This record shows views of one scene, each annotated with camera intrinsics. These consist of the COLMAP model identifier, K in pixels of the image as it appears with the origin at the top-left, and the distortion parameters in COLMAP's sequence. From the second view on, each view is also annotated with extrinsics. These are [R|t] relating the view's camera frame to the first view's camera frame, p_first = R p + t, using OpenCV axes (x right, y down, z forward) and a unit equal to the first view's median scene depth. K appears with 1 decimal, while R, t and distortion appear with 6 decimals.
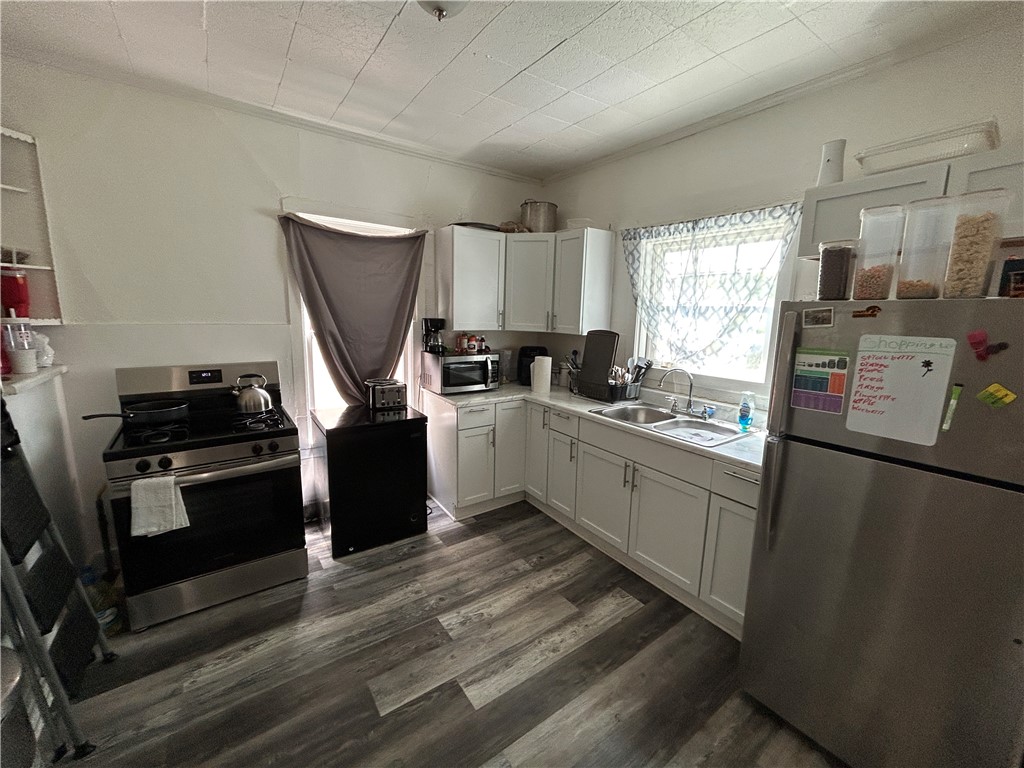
lens RADIAL K [[413.0, 0, 510.7], [0, 413.0, 385.3], [0, 0, 1]] dist [-0.002631, -0.000088]
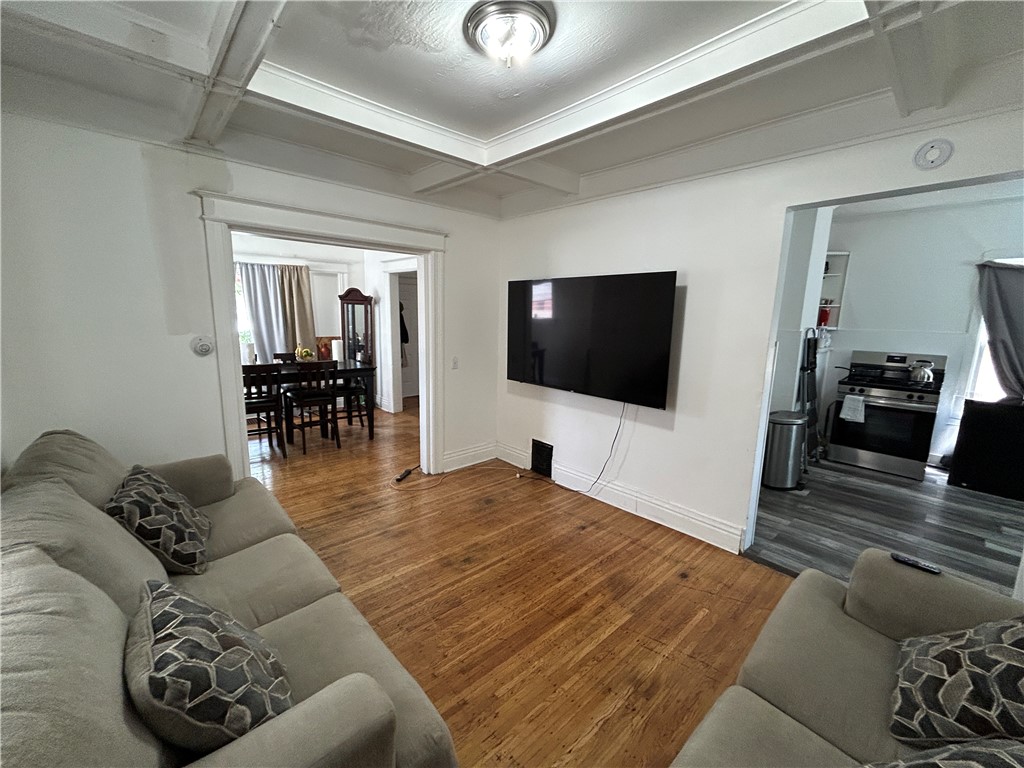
lens RADIAL K [[413.0, 0, 507.4], [0, 413.0, 386.2], [0, 0, 1]] dist [-0.002631, -0.000088]
pose [[0.106566, 0.150034, -0.982921, 0.985120], [-0.185436, 0.974205, 0.128599, 0.197575], [0.976861, 0.168565, 0.131639, -1.007837]]
